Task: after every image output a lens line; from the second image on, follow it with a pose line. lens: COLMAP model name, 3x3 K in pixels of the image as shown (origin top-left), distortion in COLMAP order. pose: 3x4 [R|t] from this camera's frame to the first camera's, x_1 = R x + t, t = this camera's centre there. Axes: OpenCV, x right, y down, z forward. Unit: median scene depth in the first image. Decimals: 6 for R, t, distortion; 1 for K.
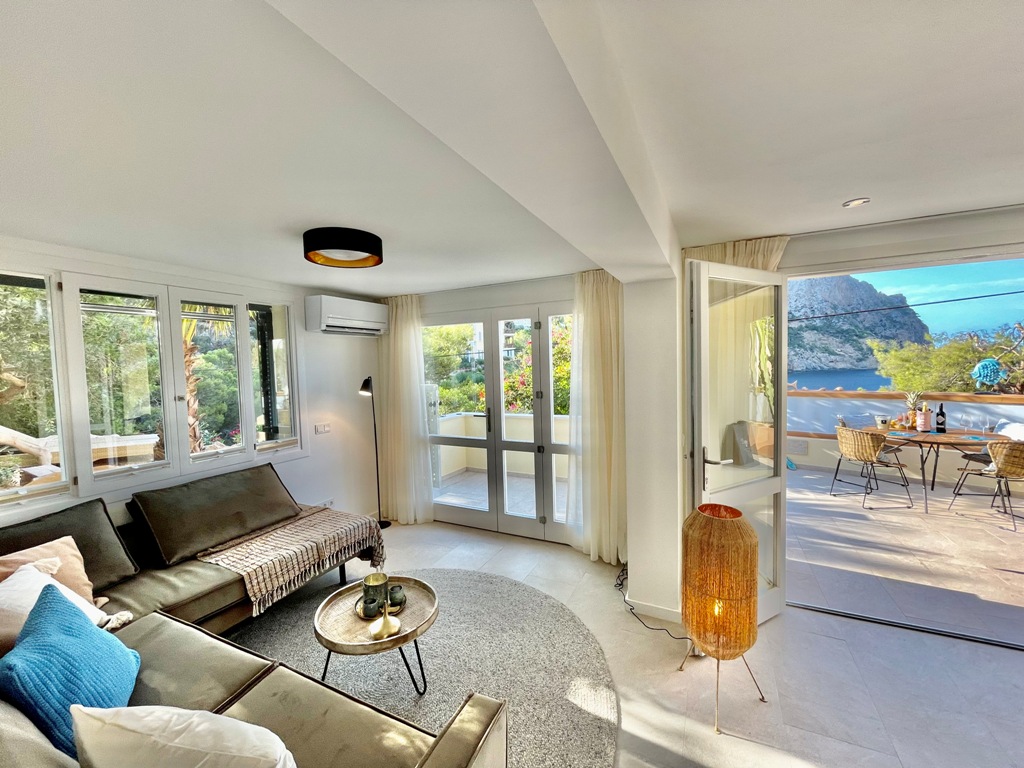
lens RADIAL K [[410.1, 0, 510.6], [0, 410.1, 384.6], [0, 0, 1]] dist [0.000597, 0.000058]
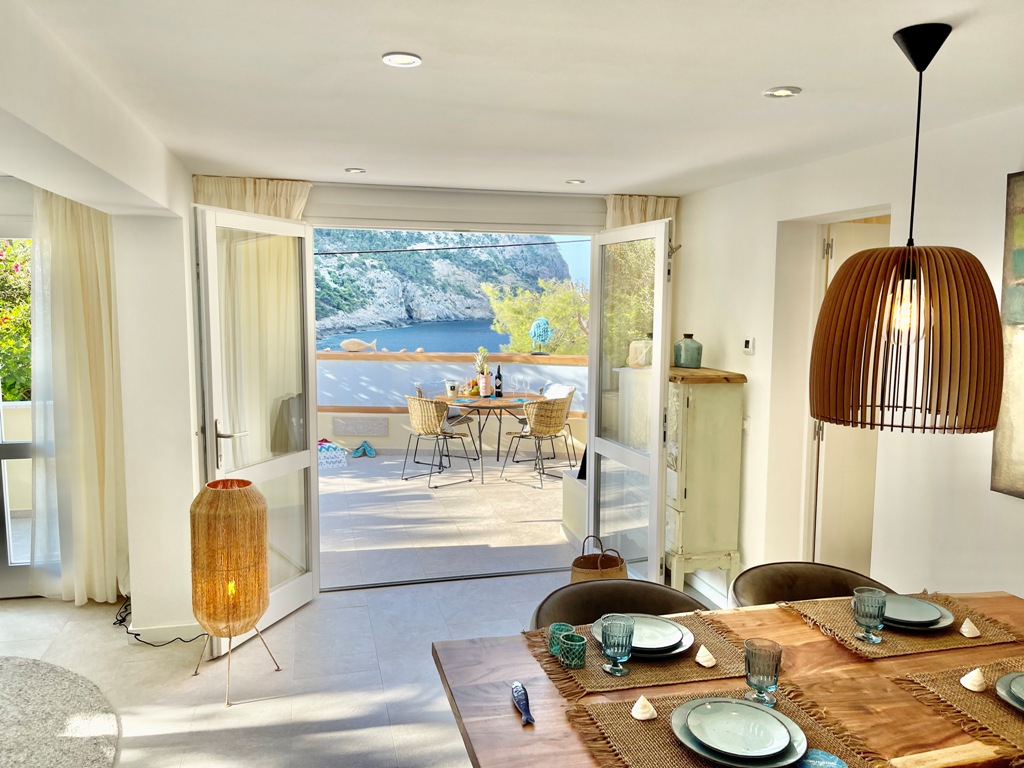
lens RADIAL K [[776.4, 0, 519.6], [0, 776.4, 382.3], [0, 0, 1]] dist [0.033985, -0.058080]
pose [[0.748332, -0.037936, 0.662239, -0.088172], [0.004192, 0.998614, 0.052468, -0.008396], [-0.663311, -0.036487, 0.747454, -0.405860]]
